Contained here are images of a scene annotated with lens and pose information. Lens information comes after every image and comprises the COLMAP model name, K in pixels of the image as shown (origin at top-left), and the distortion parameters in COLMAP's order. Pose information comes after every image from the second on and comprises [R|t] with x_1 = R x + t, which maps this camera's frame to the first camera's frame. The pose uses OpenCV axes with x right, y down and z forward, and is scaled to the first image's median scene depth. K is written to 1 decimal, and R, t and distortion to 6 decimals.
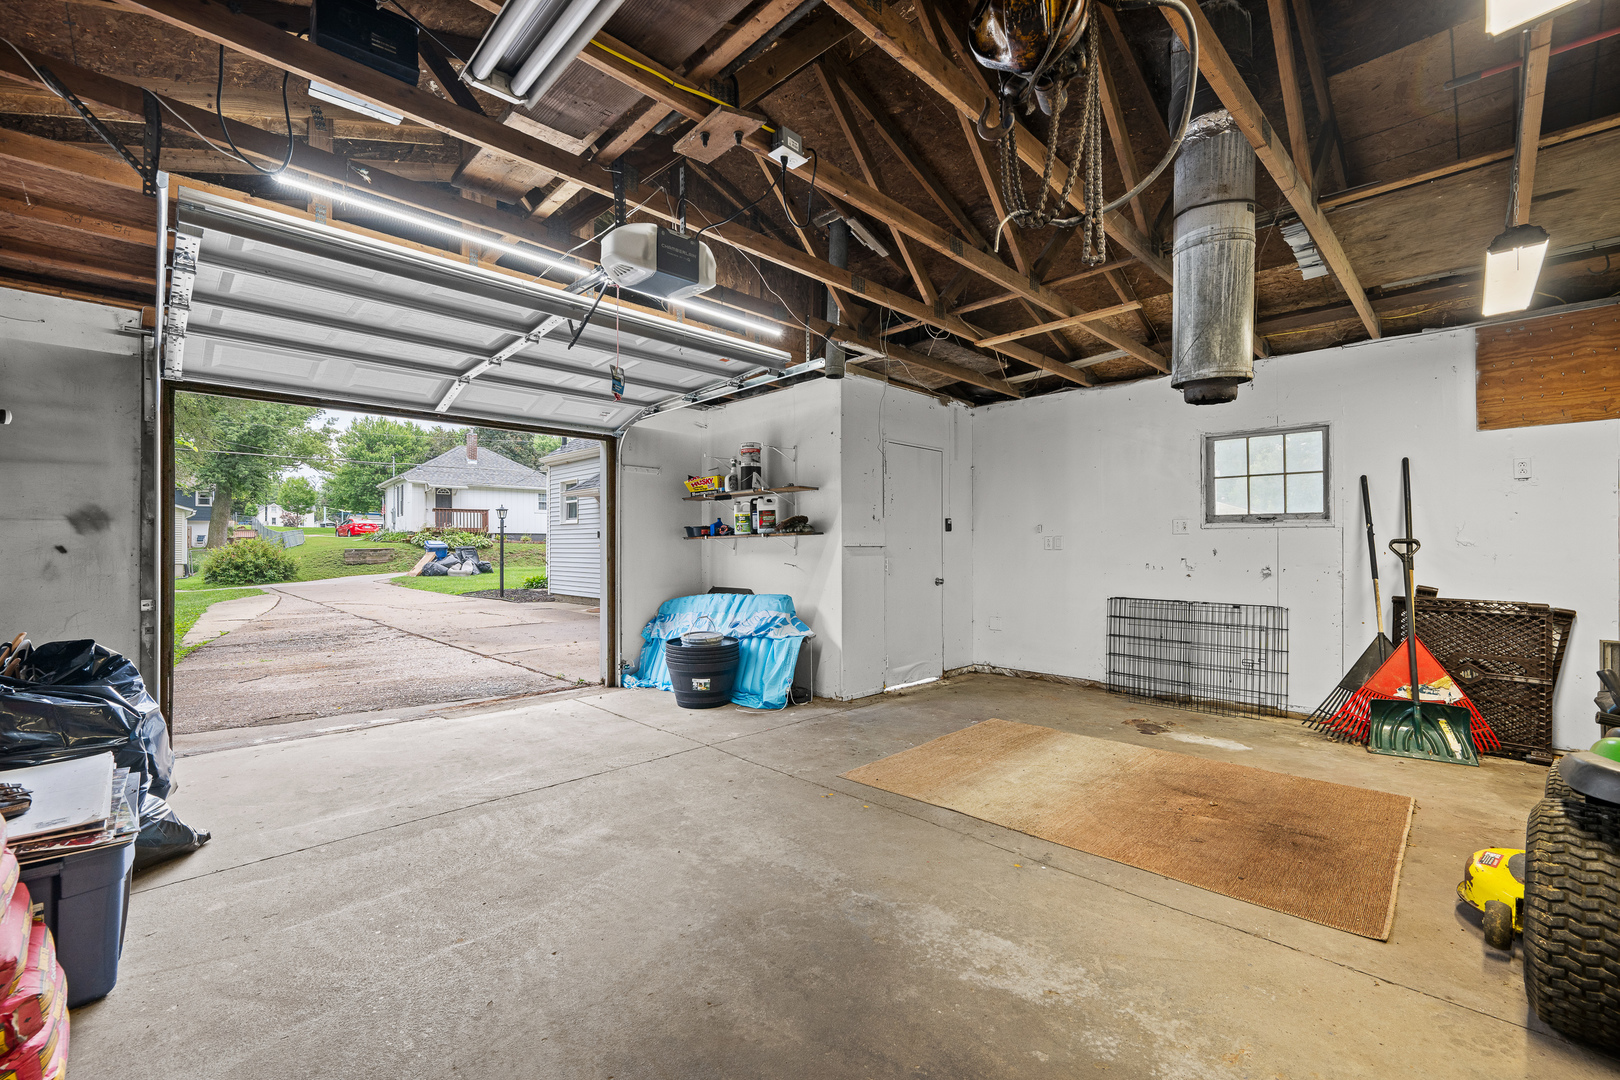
lens RADIAL K [[671.5, 0, 811.4], [0, 671.5, 545.6], [0, 0, 1]] dist [-0.000441, 0.000039]
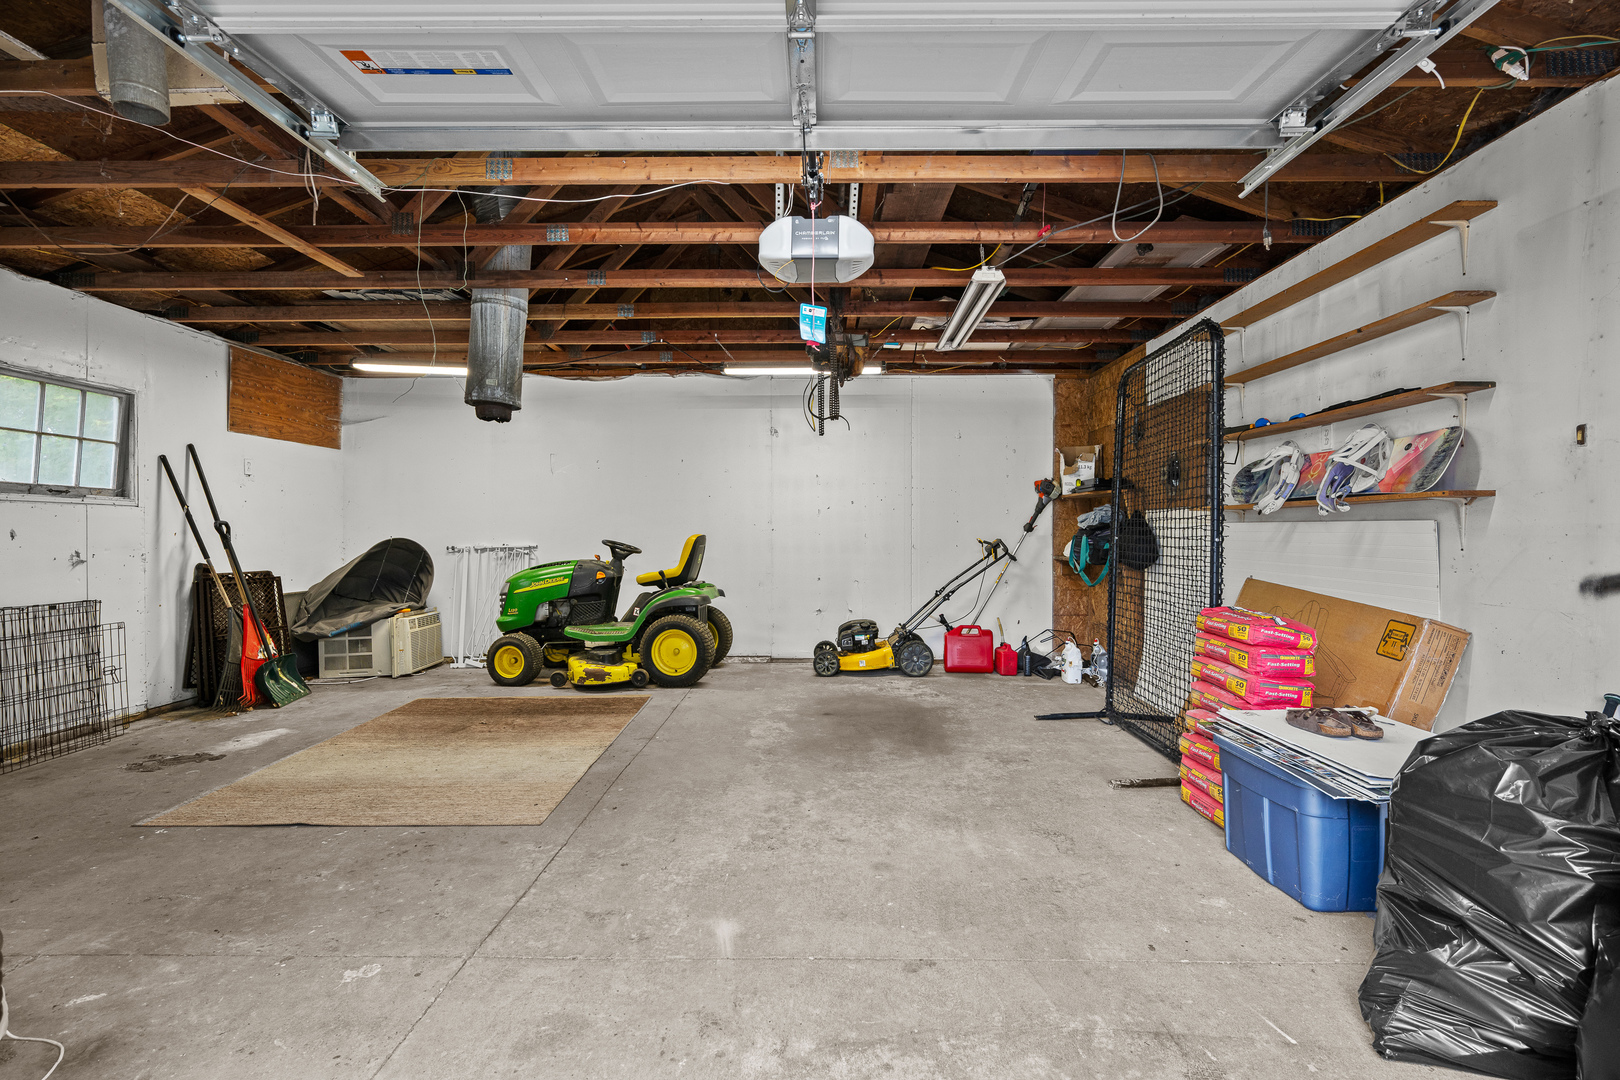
lens RADIAL K [[745.9, 0, 813.6], [0, 745.9, 534.4], [0, 0, 1]] dist [0.001338, 0.000285]
pose [[-0.705368, -0.004346, 0.708828, -0.682892], [-0.003785, 0.999990, 0.002365, 0.005627], [-0.708831, -0.001015, -0.705378, 1.195783]]
